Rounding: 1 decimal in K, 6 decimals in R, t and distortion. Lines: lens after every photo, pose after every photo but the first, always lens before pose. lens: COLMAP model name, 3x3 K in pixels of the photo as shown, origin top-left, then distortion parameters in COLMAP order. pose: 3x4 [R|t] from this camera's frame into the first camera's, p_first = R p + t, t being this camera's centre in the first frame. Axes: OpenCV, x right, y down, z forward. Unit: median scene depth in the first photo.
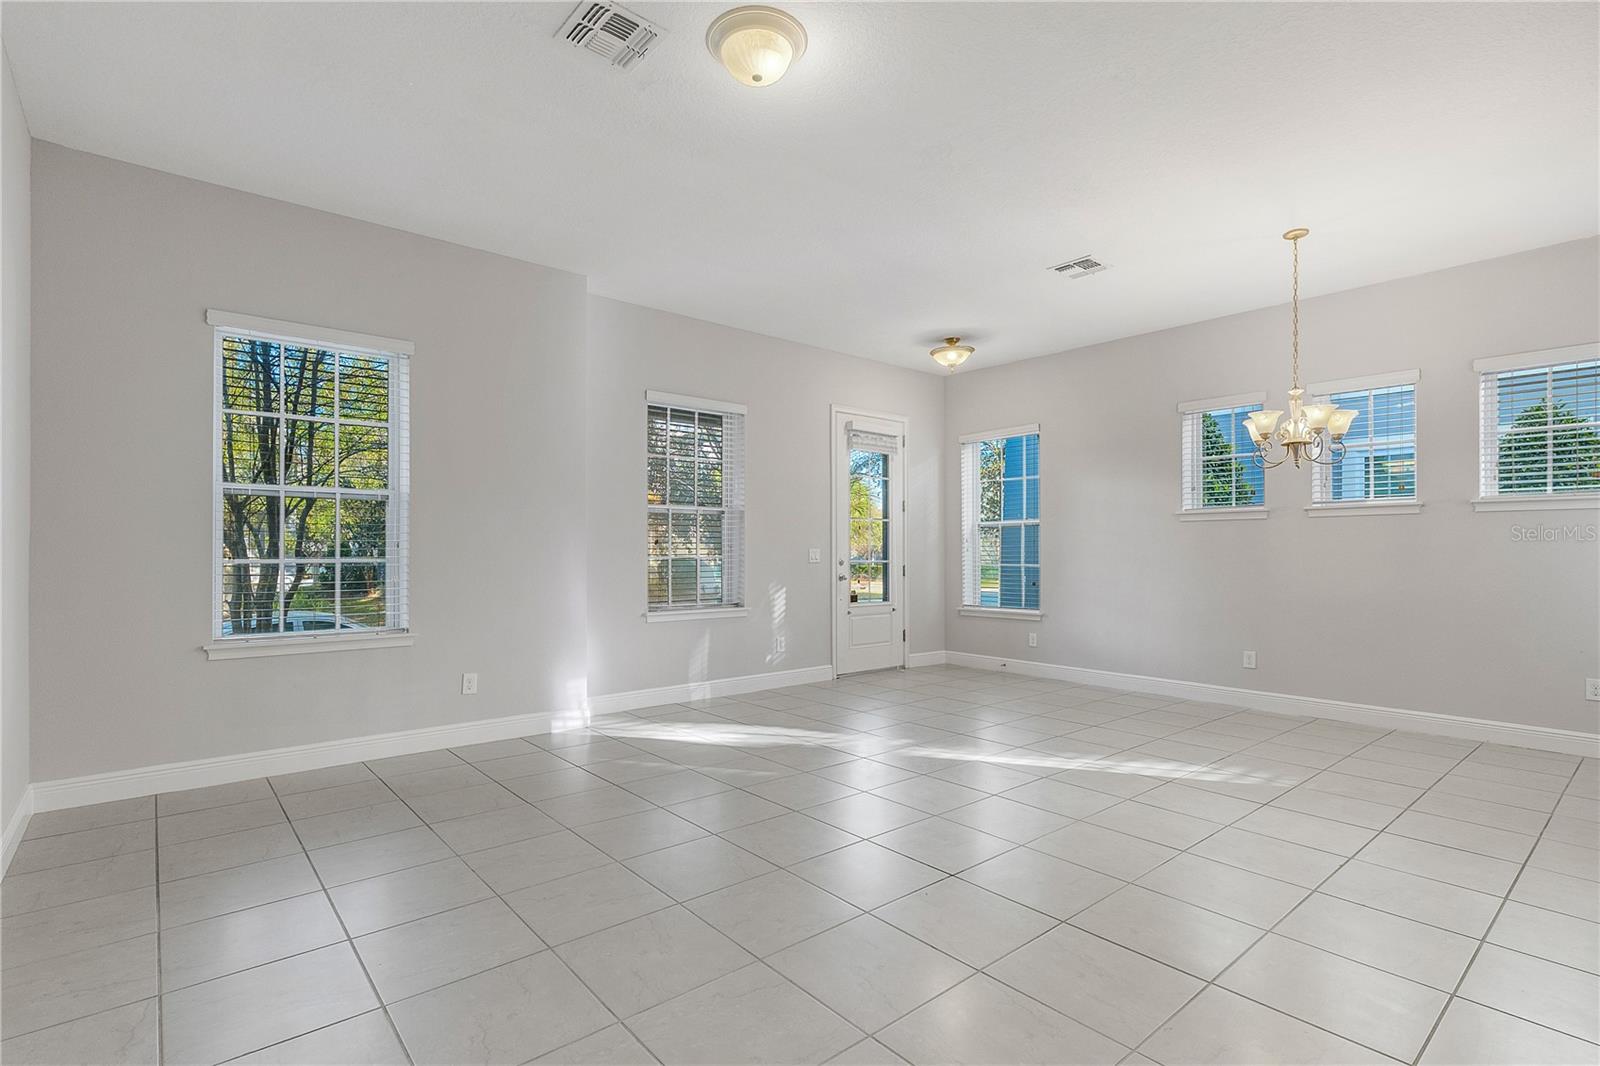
lens RADIAL K [[778.5, 0, 802.5], [0, 778.5, 541.5], [0, 0, 1]] dist [0.026544, 0.000458]
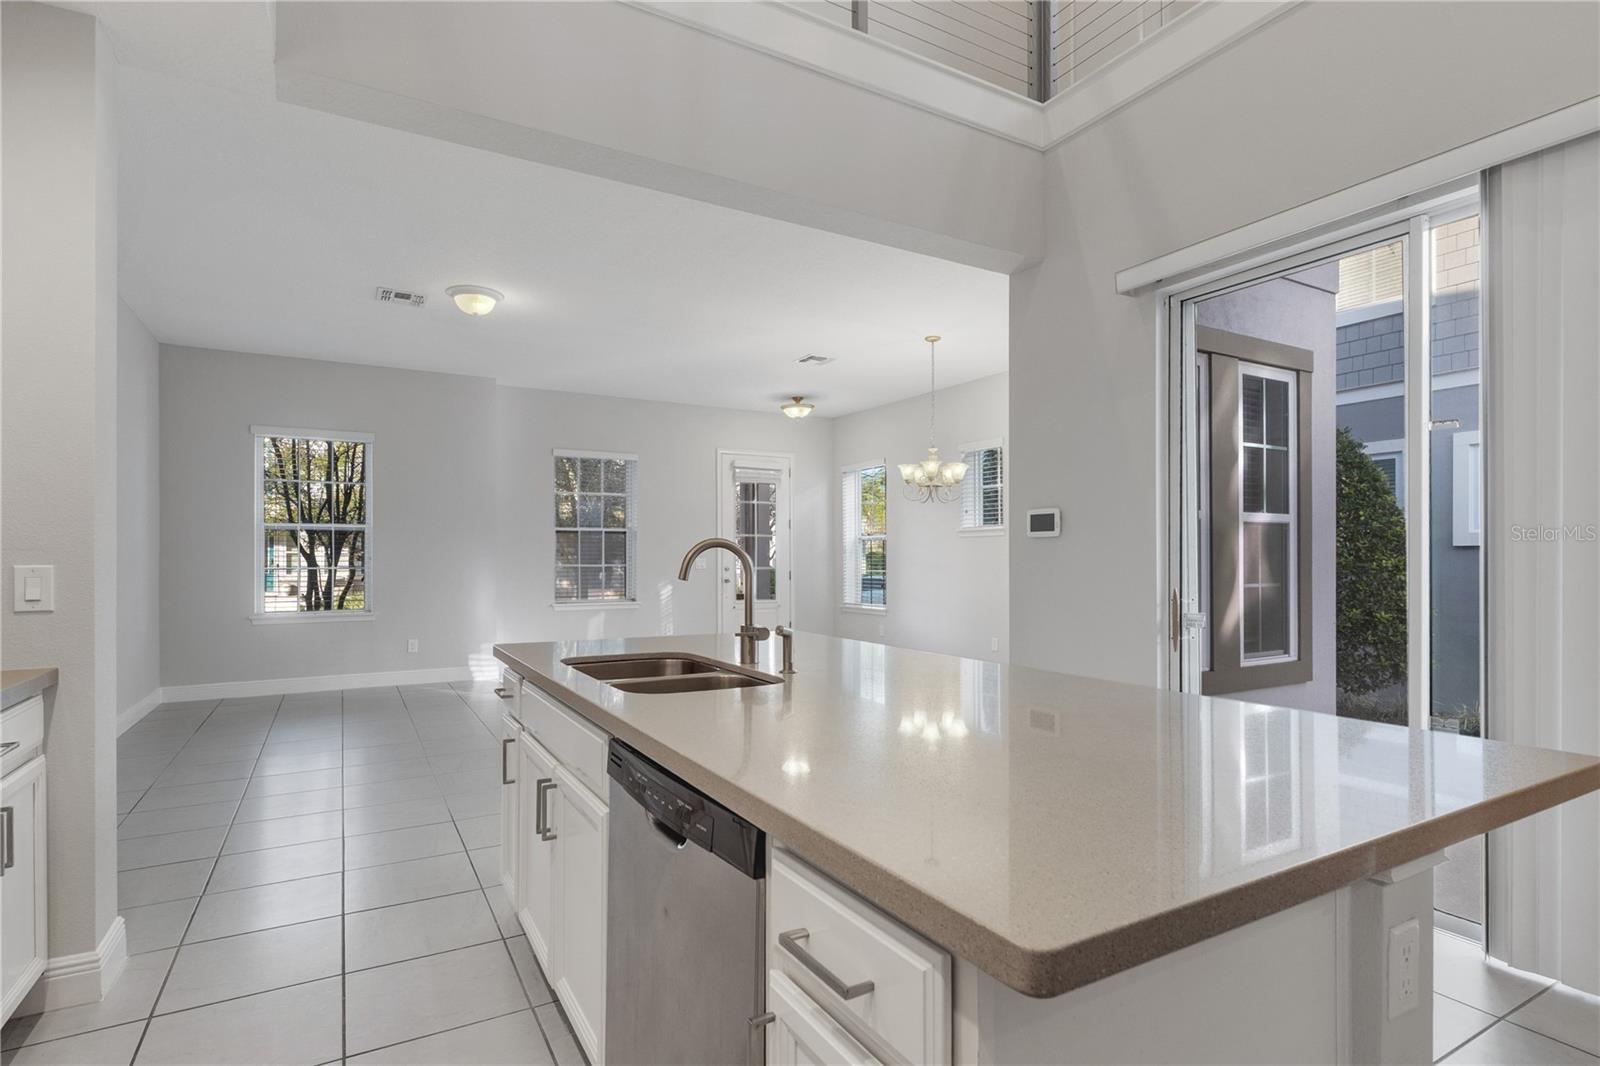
lens RADIAL K [[778.5, 0, 795.4], [0, 778.5, 544.2], [0, 0, 1]] dist [0.026544, 0.000458]
pose [[0.982769, -0.004515, -0.184781, 0.428321], [0.004503, 0.999990, -0.000484, -0.013811], [0.184781, -0.000356, 0.982780, -0.281849]]
